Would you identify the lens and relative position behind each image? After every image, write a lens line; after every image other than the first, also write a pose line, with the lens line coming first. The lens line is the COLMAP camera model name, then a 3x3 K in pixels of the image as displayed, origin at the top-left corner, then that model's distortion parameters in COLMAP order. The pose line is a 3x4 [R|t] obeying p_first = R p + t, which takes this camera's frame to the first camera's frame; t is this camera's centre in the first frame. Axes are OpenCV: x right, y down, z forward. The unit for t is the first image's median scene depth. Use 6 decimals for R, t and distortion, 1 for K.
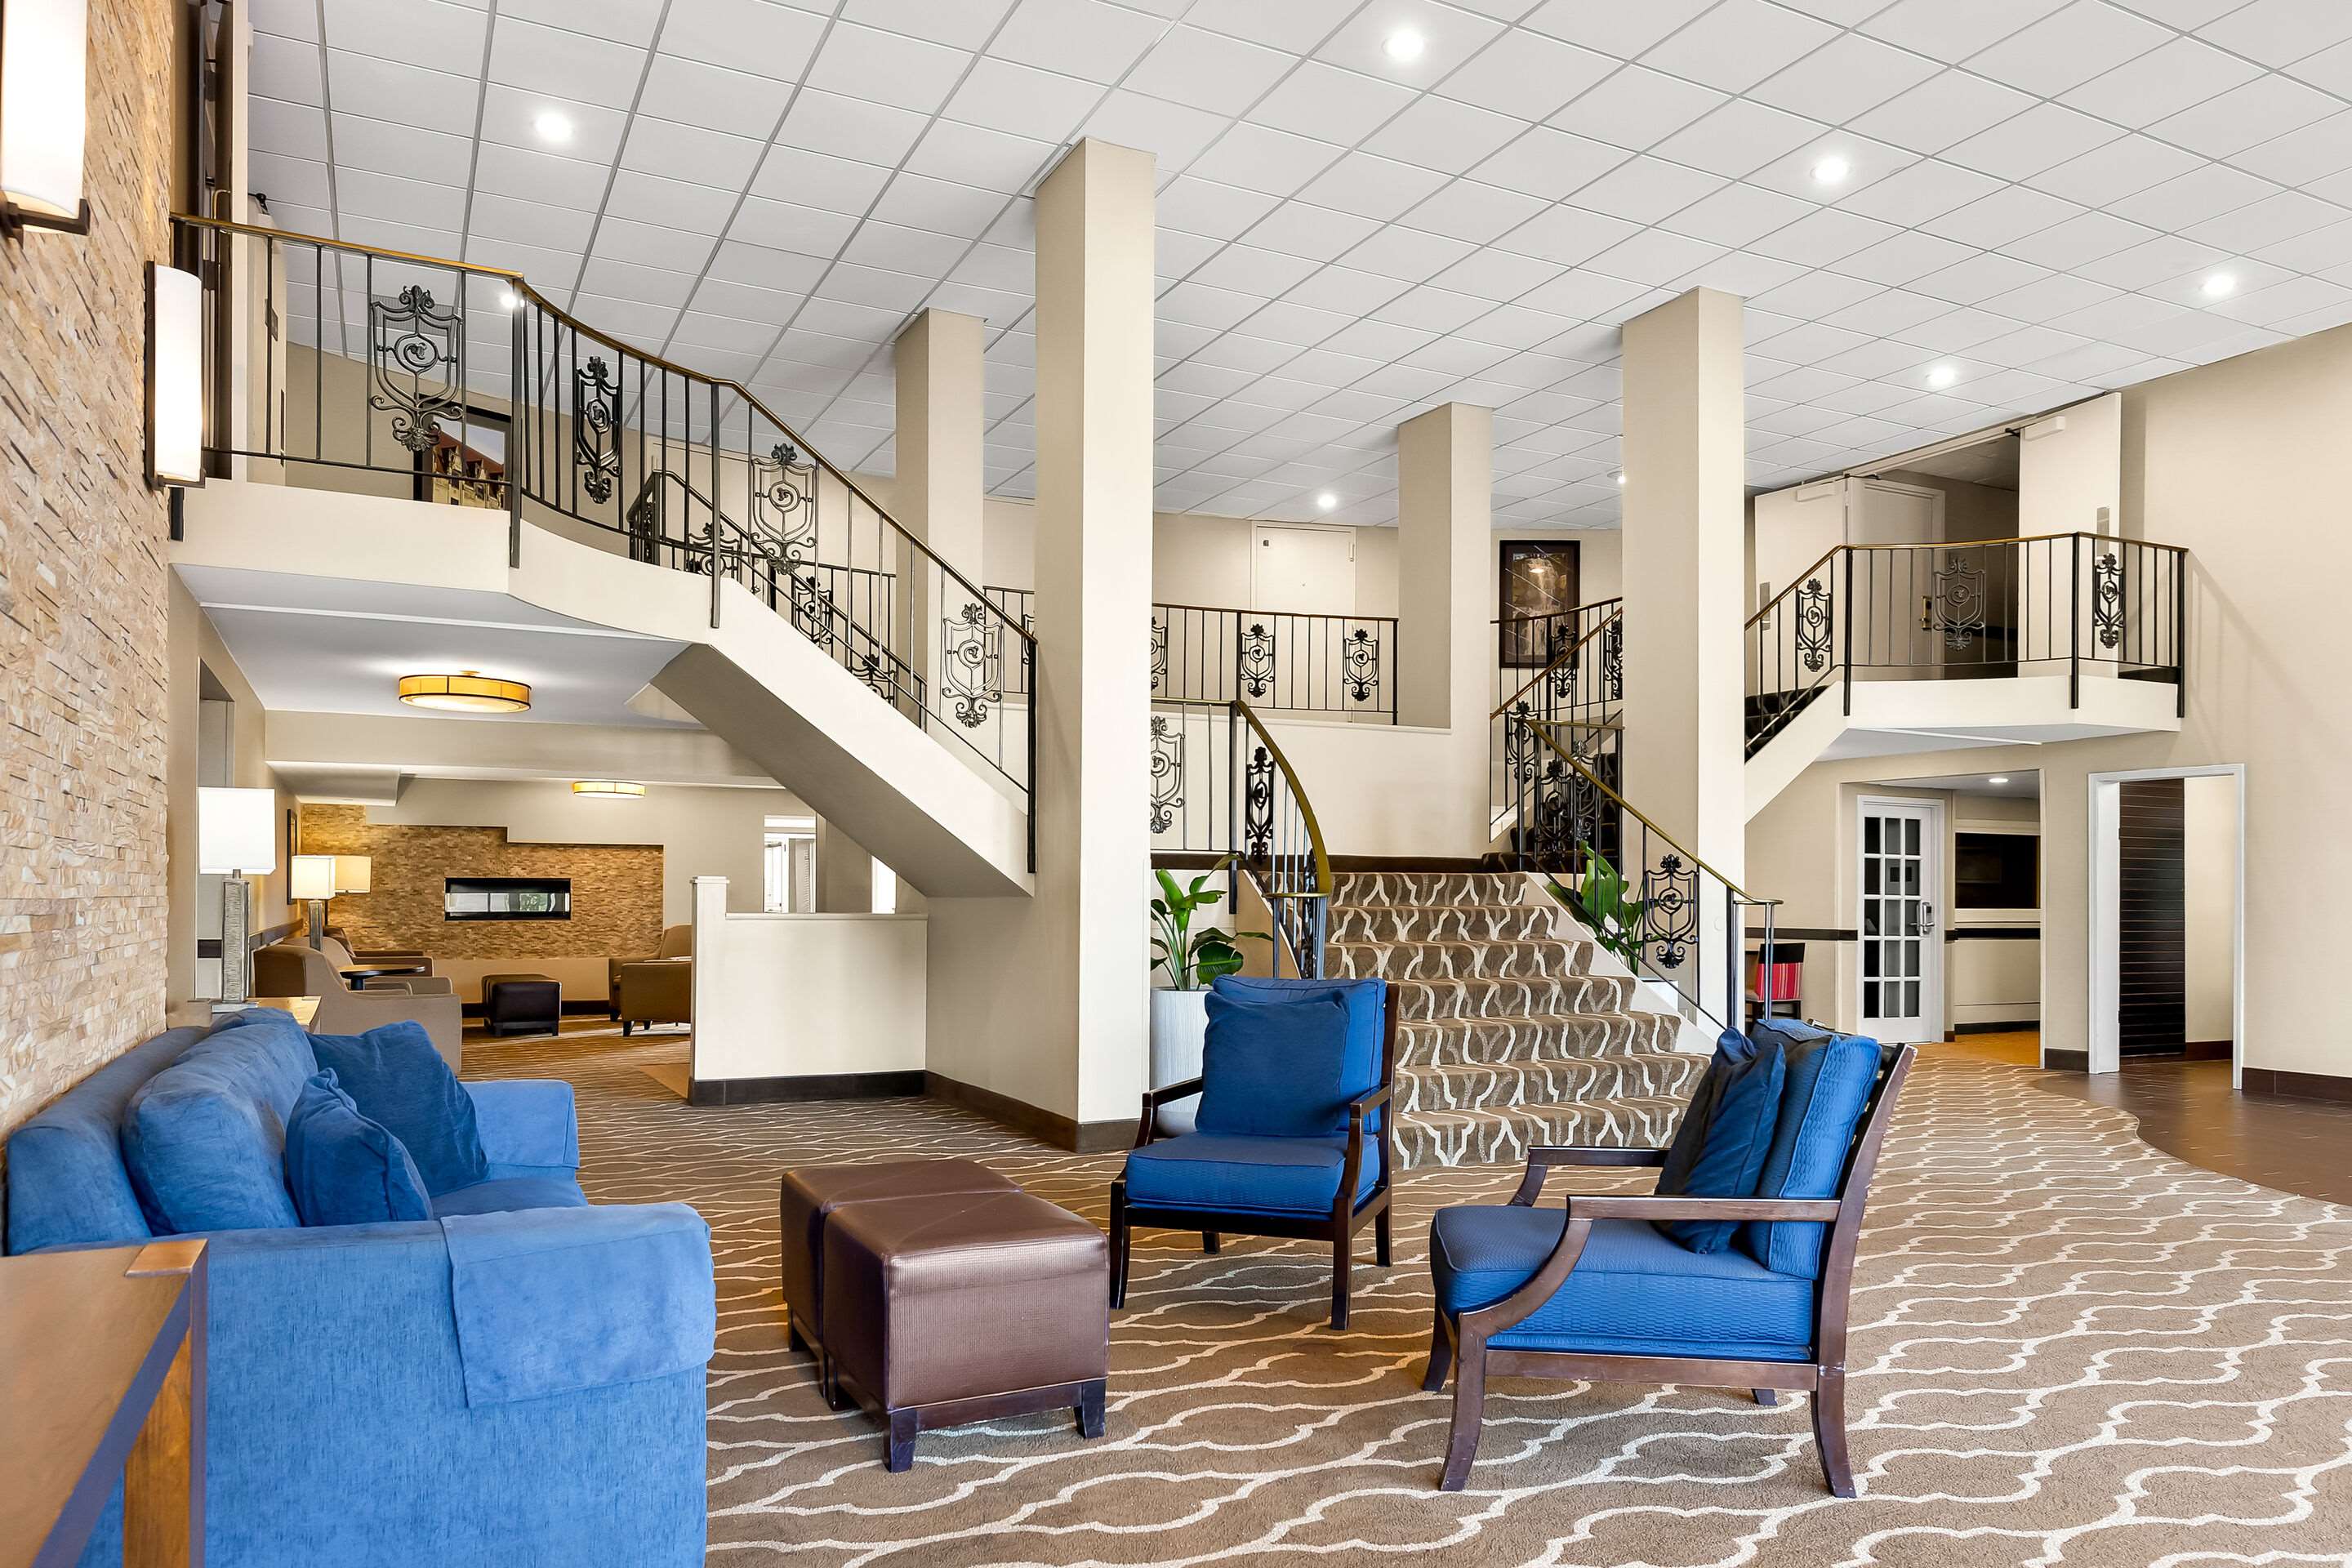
lens RADIAL K [[1351.3, 0, 1166.9], [0, 1351.3, 886.6], [0, 0, 1]] dist [0.008072, 0.000281]
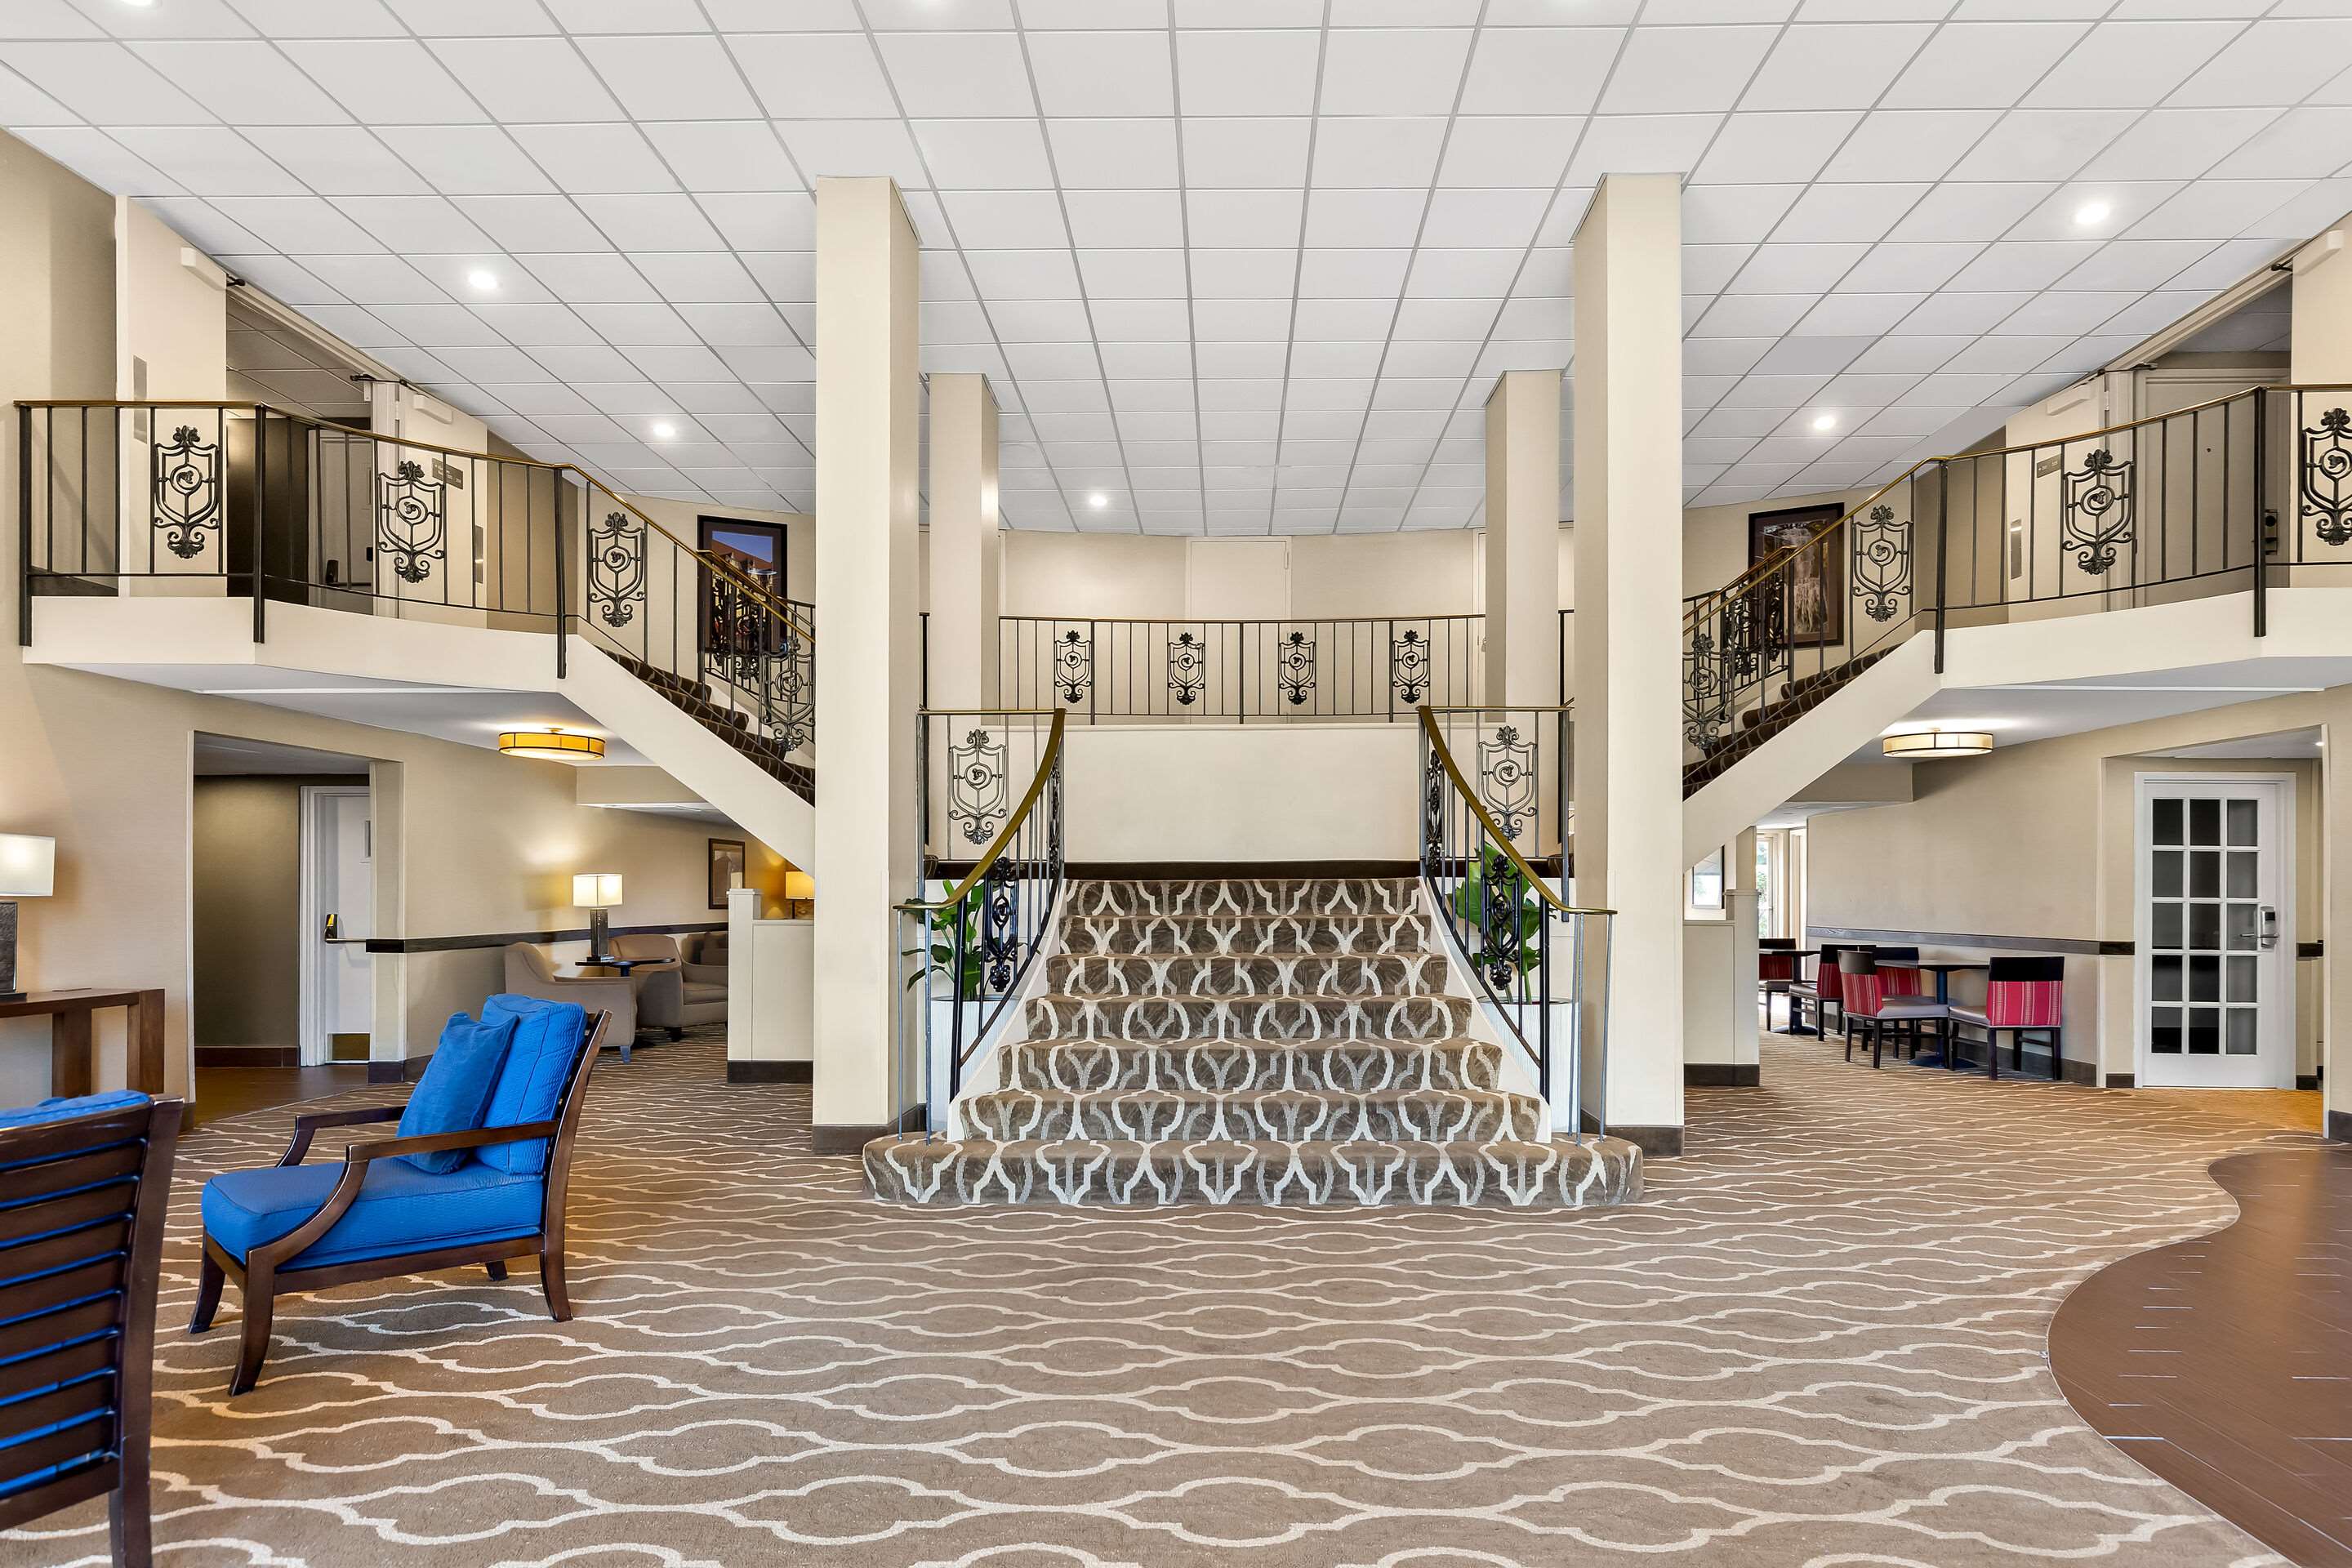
lens RADIAL K [[1165.3, 0, 1215.4], [0, 1165.3, 896.2], [0, 0, 1]] dist [0.002160, 0.000127]
pose [[0.913416, -0.004974, -0.406998, 0.463791], [0.007265, 0.999965, 0.004083, -0.002091], [0.406963, -0.006686, 0.913420, 0.242341]]
